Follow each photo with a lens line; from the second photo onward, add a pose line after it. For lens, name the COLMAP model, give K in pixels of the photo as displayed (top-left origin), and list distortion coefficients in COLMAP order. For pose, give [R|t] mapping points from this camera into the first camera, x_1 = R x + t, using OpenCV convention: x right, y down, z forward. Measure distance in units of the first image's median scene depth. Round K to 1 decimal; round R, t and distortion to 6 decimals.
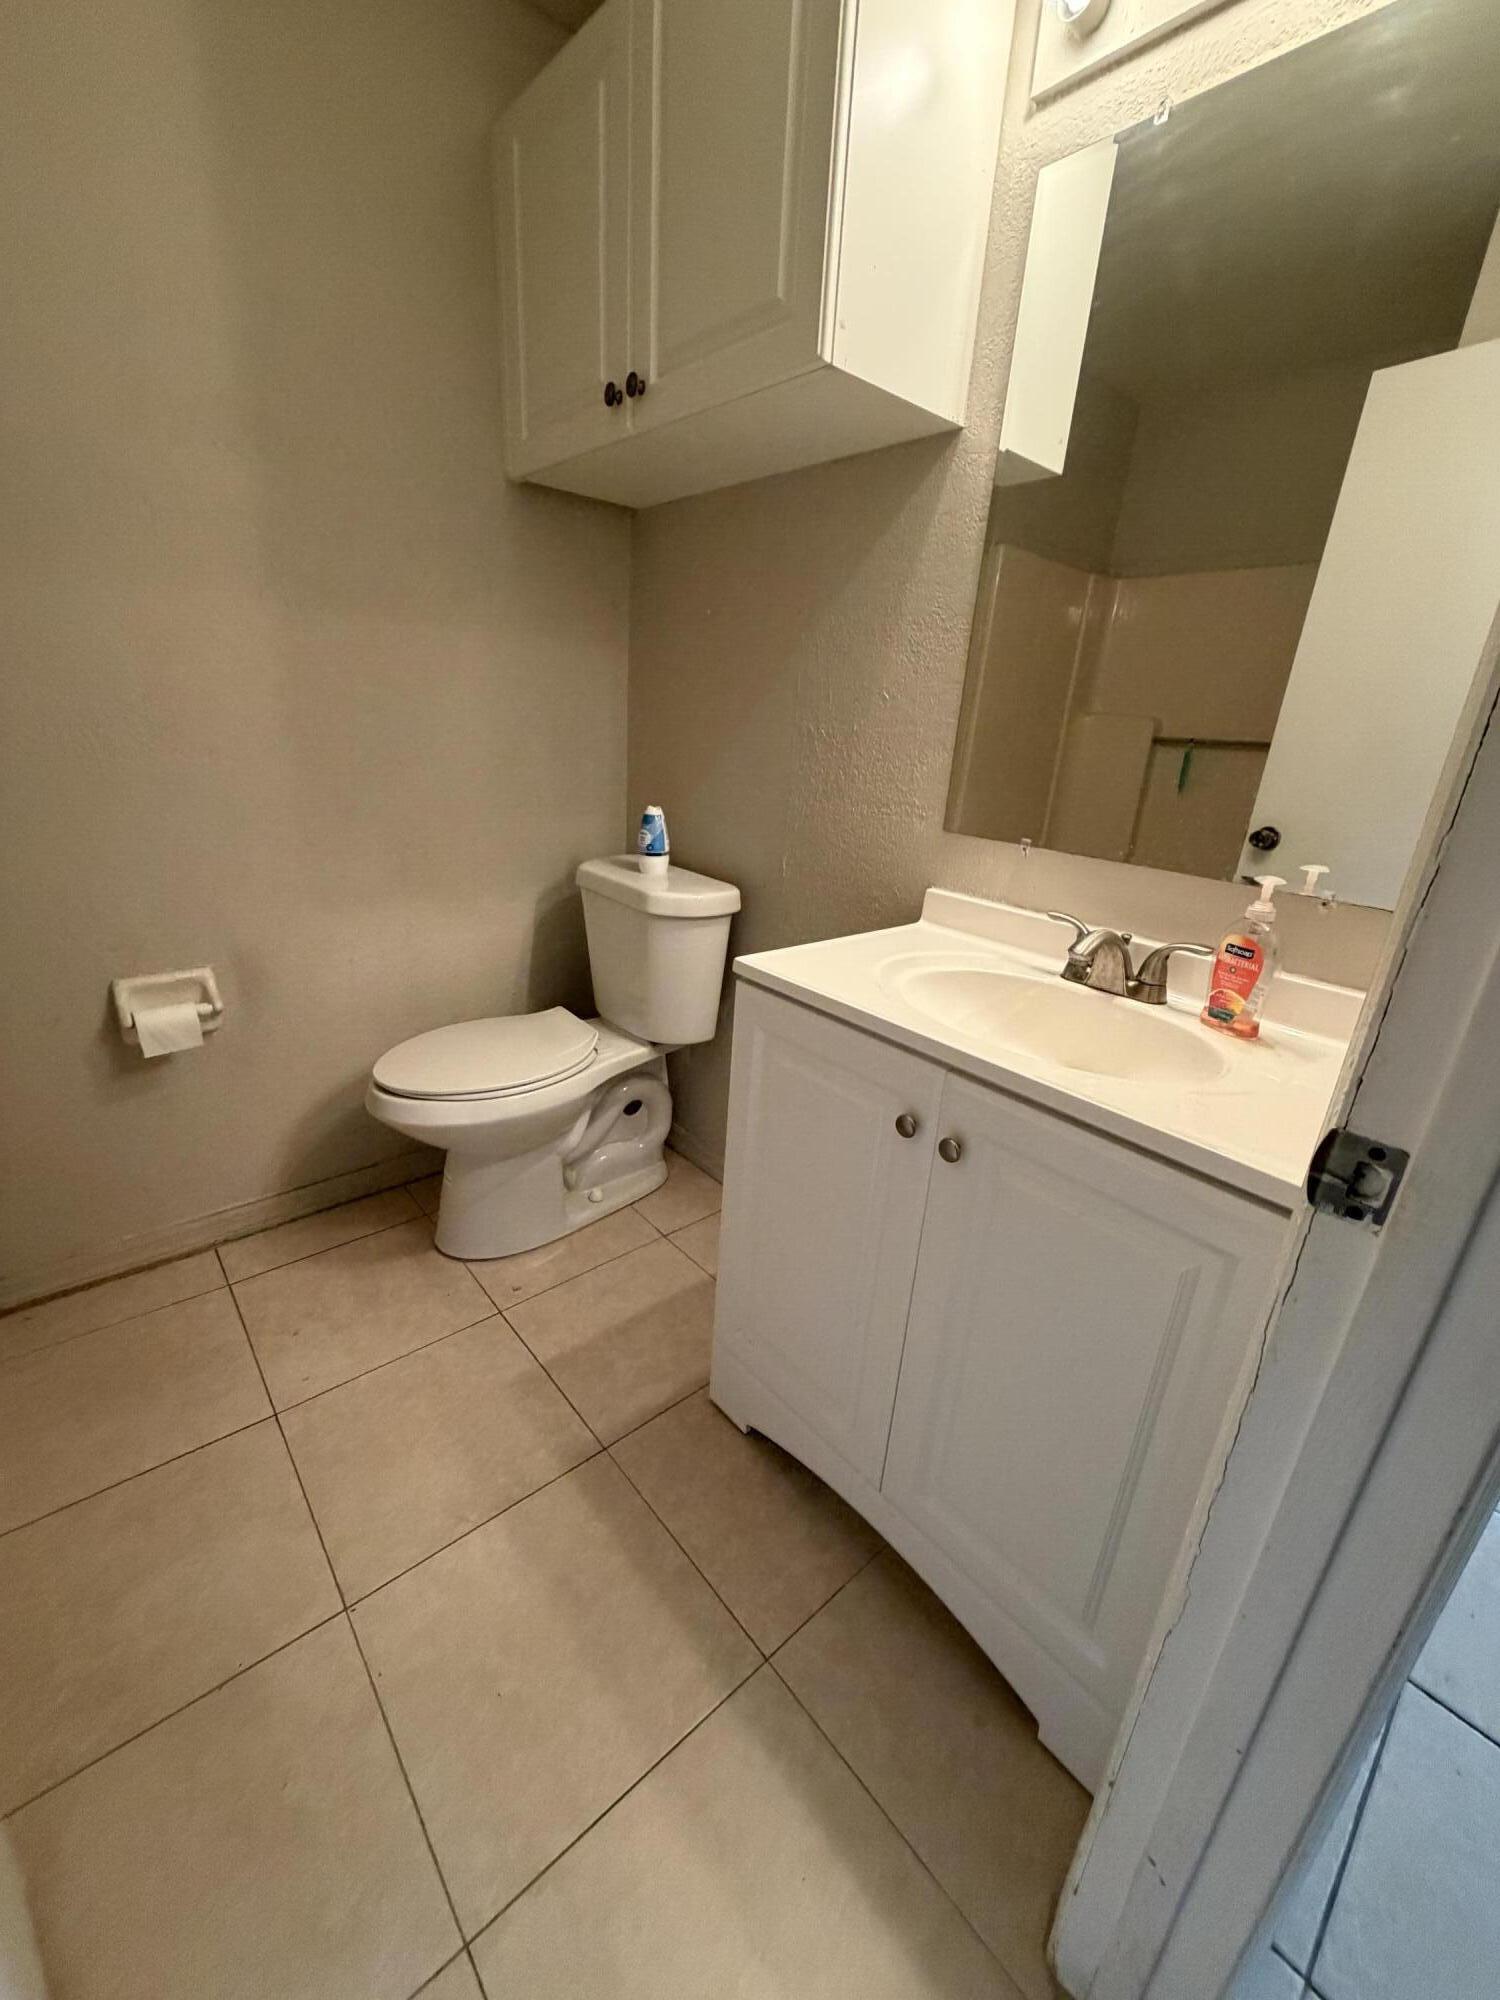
lens RADIAL K [[802.3, 0, 743.7], [0, 802.3, 997.2], [0, 0, 1]] dist [0.000555, 0.000075]
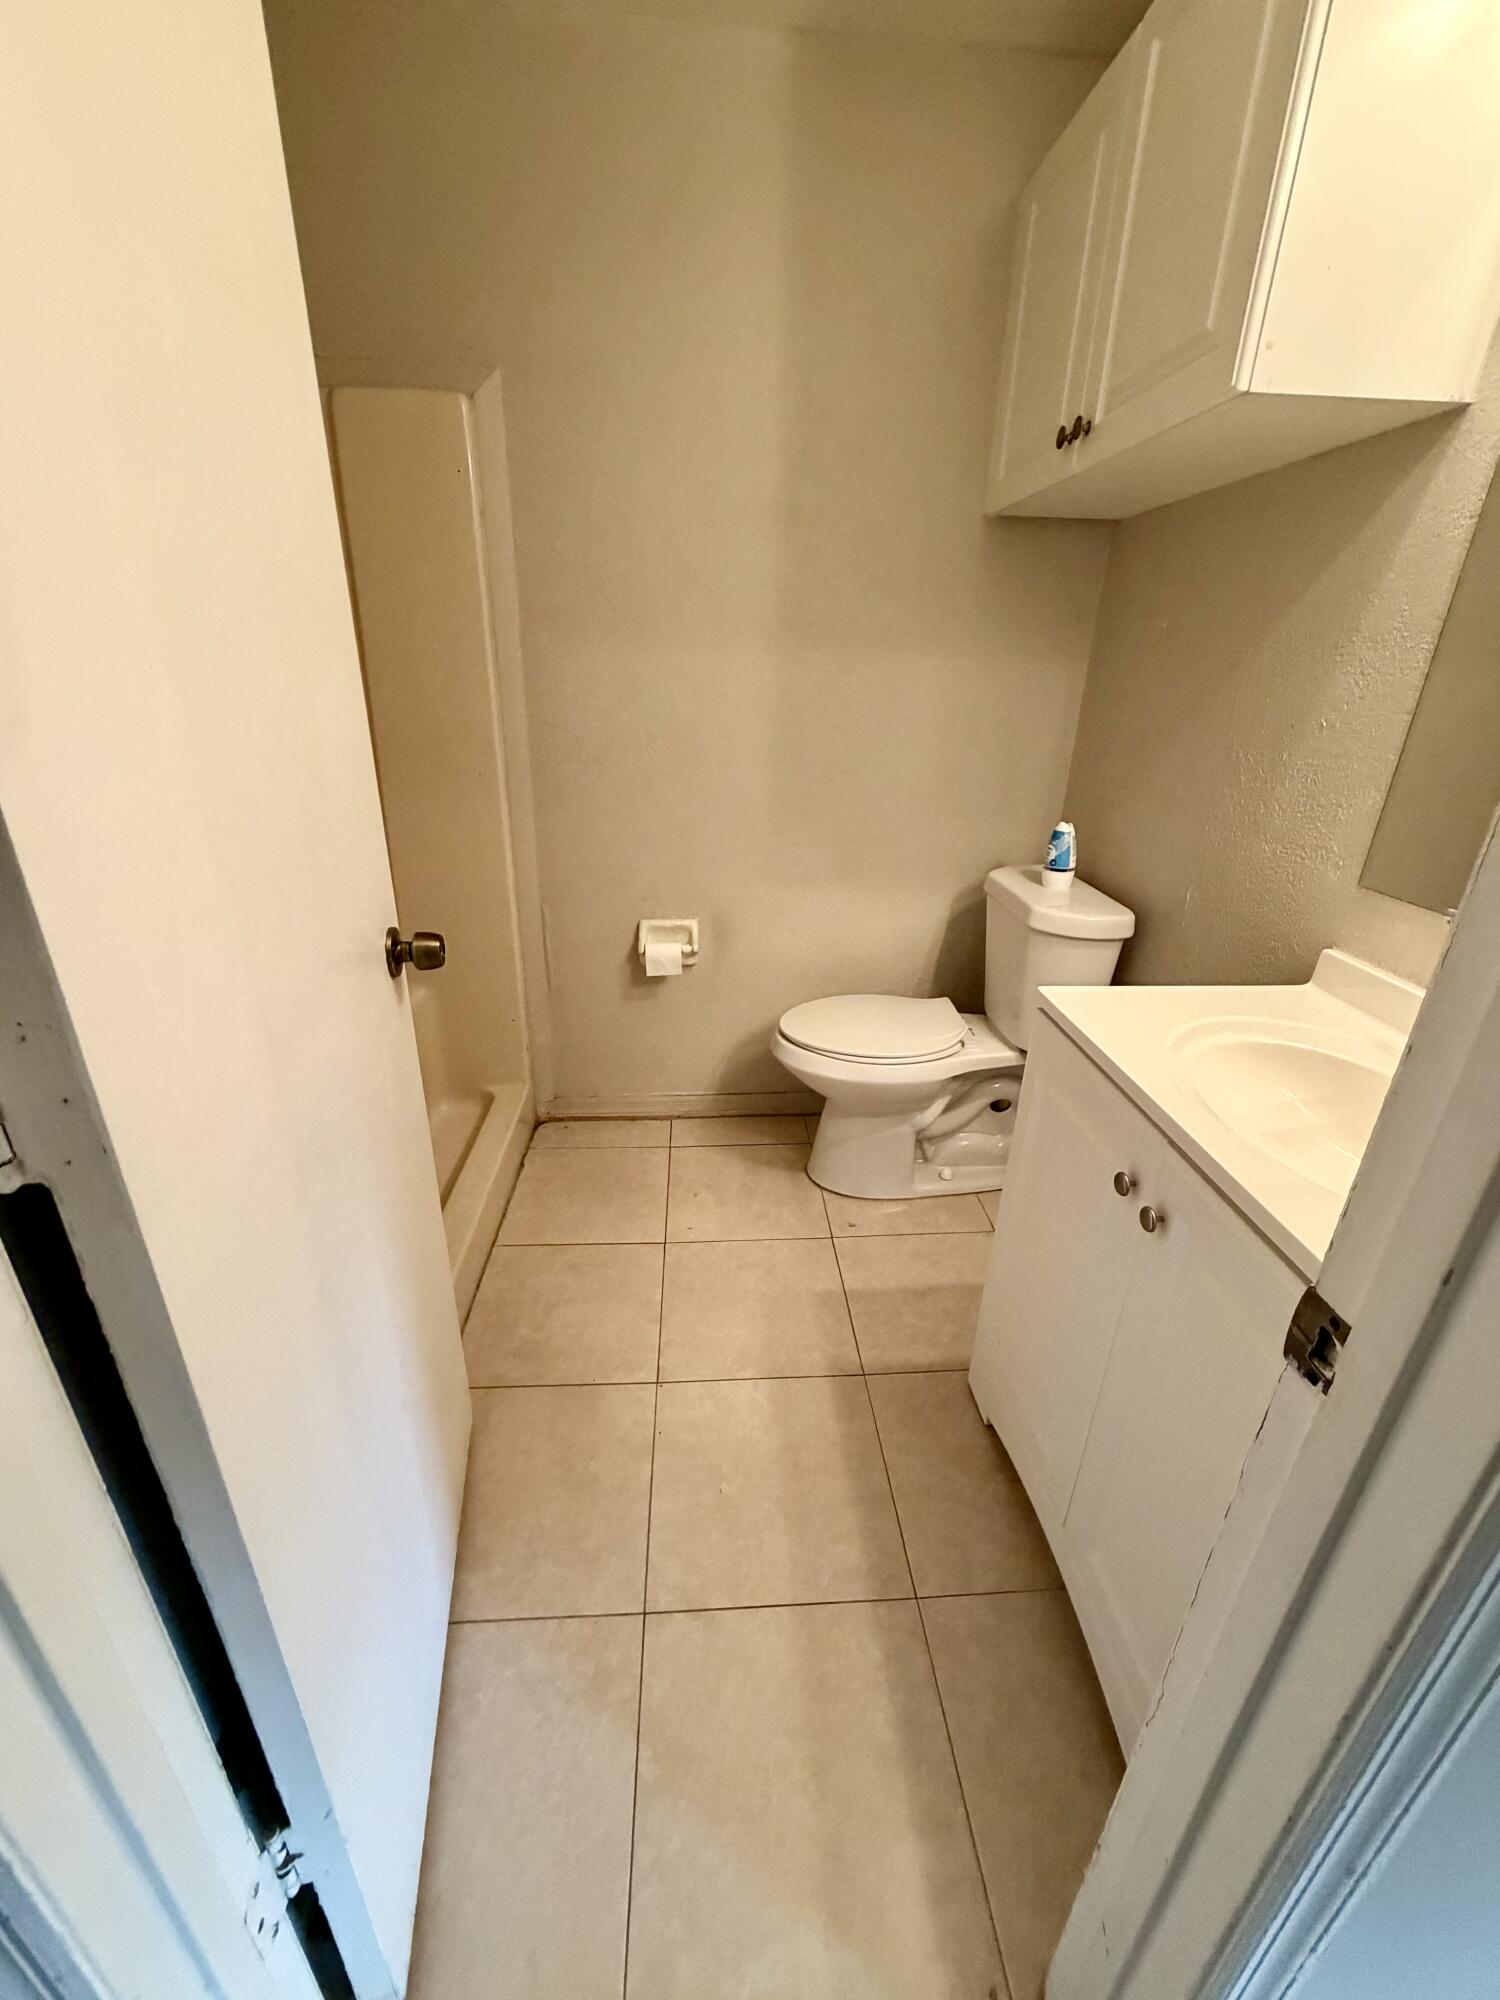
lens RADIAL K [[802.3, 0, 743.7], [0, 802.3, 997.2], [0, 0, 1]] dist [0.000555, 0.000075]
pose [[0.791748, 0.197425, -0.578064, 0.218960], [-0.178320, 0.979812, 0.090397, -0.045426], [0.584240, 0.031509, 0.810969, -0.062085]]
